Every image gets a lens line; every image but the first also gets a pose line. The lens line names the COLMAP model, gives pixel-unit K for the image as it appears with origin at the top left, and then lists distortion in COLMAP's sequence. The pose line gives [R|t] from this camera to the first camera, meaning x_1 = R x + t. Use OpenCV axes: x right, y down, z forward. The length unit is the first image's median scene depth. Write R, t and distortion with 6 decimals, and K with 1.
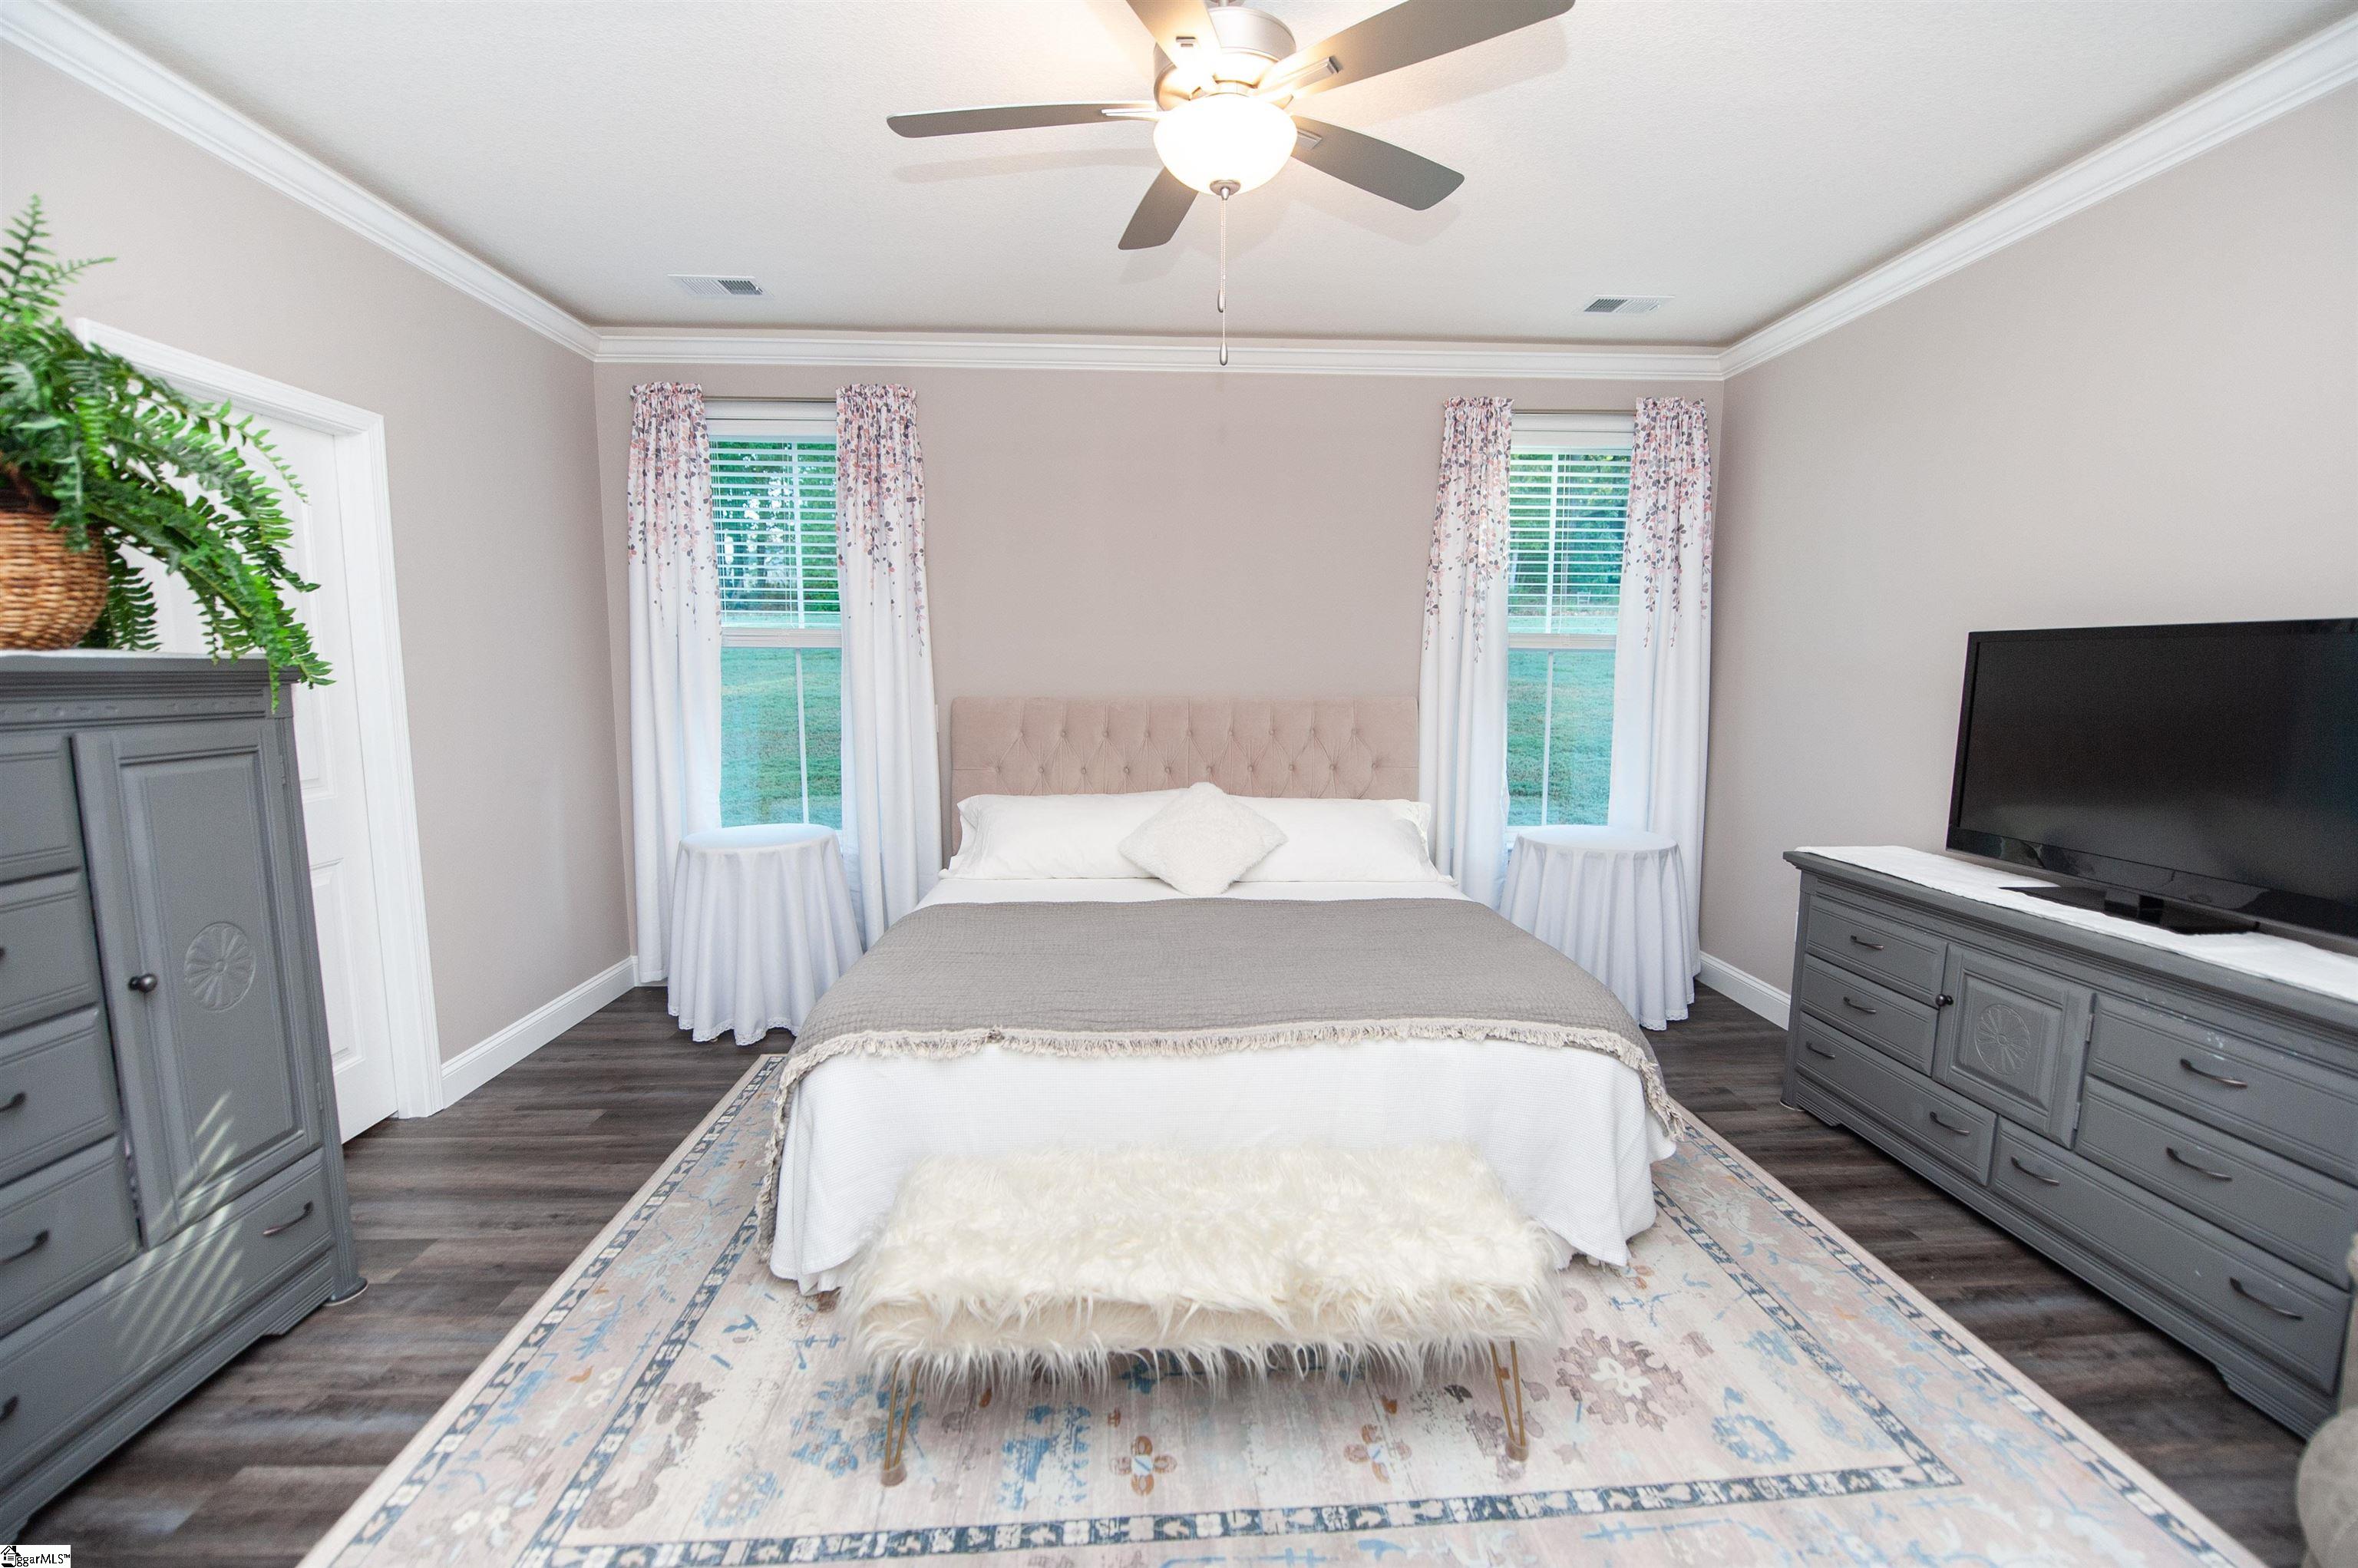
lens RADIAL K [[979.4, 0, 1179.0], [0, 979.4, 784.0], [0, 0, 1]] dist [-0.014655, -0.002908]
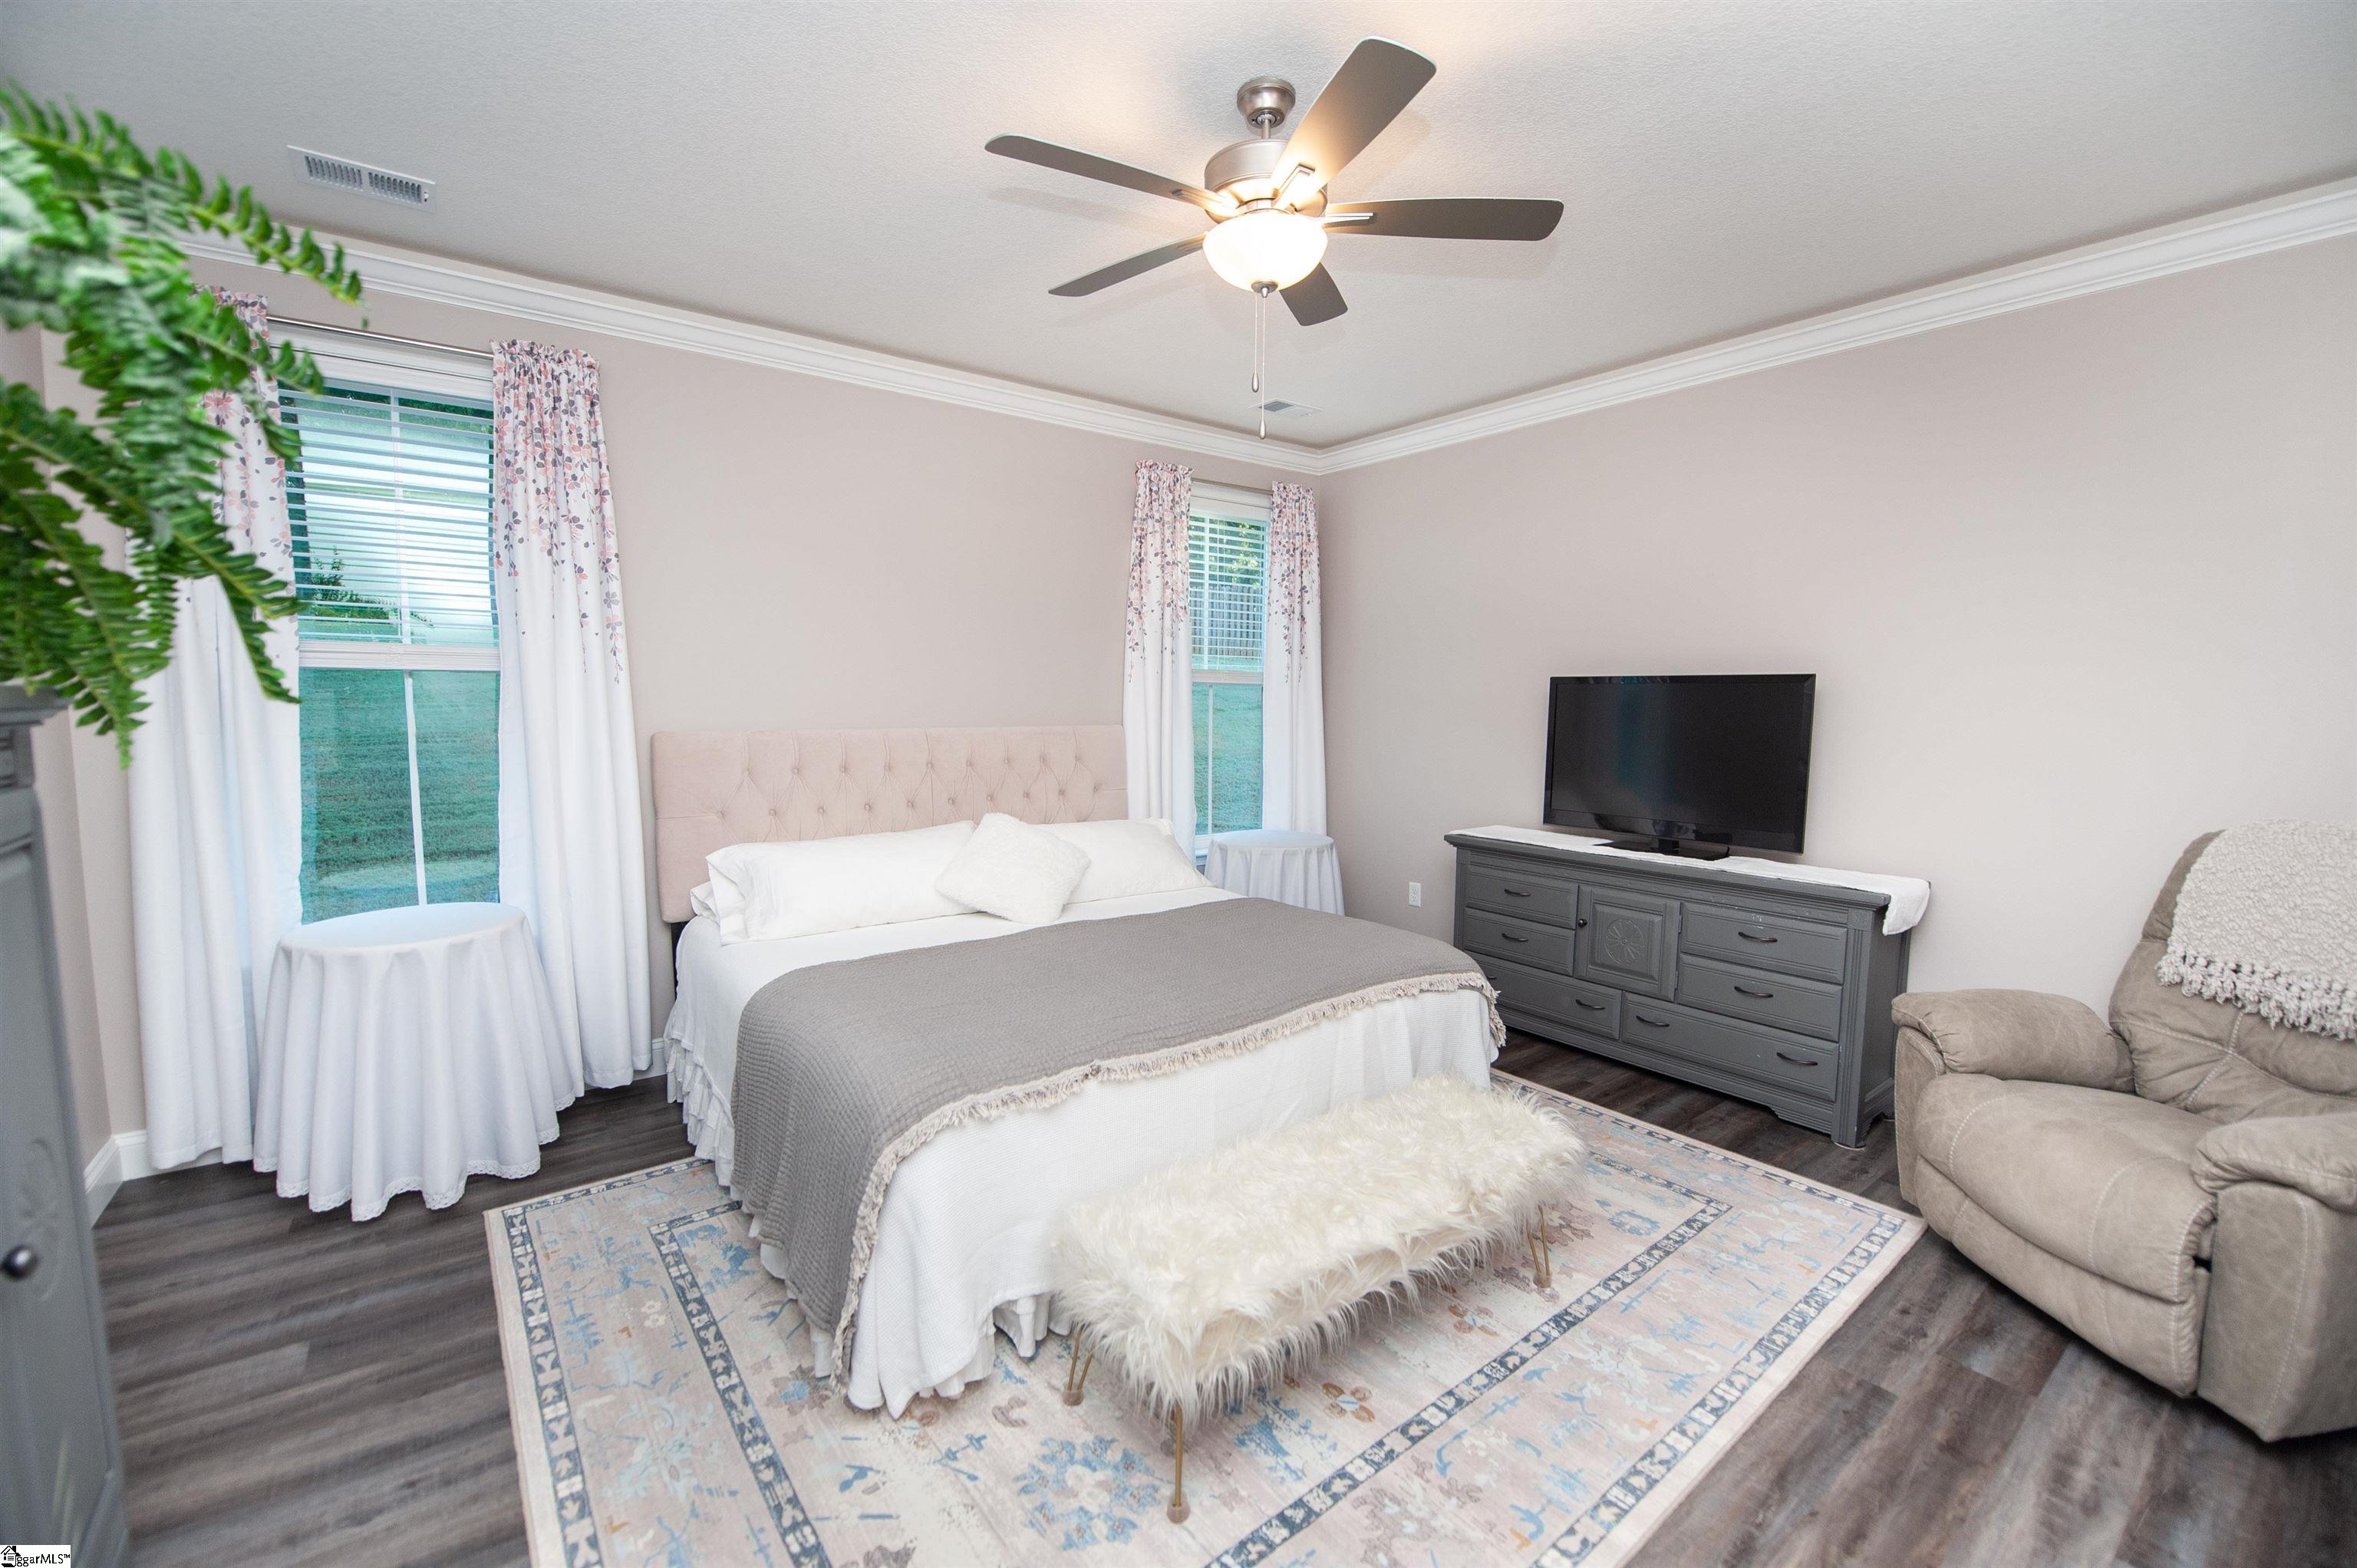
lens RADIAL K [[979.0, 0, 1178.5], [0, 979.0, 784.0], [0, 0, 1]] dist [-0.014655, -0.002908]
pose [[0.820883, -0.045822, 0.569256, -0.619373], [0.060706, 0.998130, -0.007195, -0.020008], [-0.567861, 0.040463, 0.822129, 0.111624]]
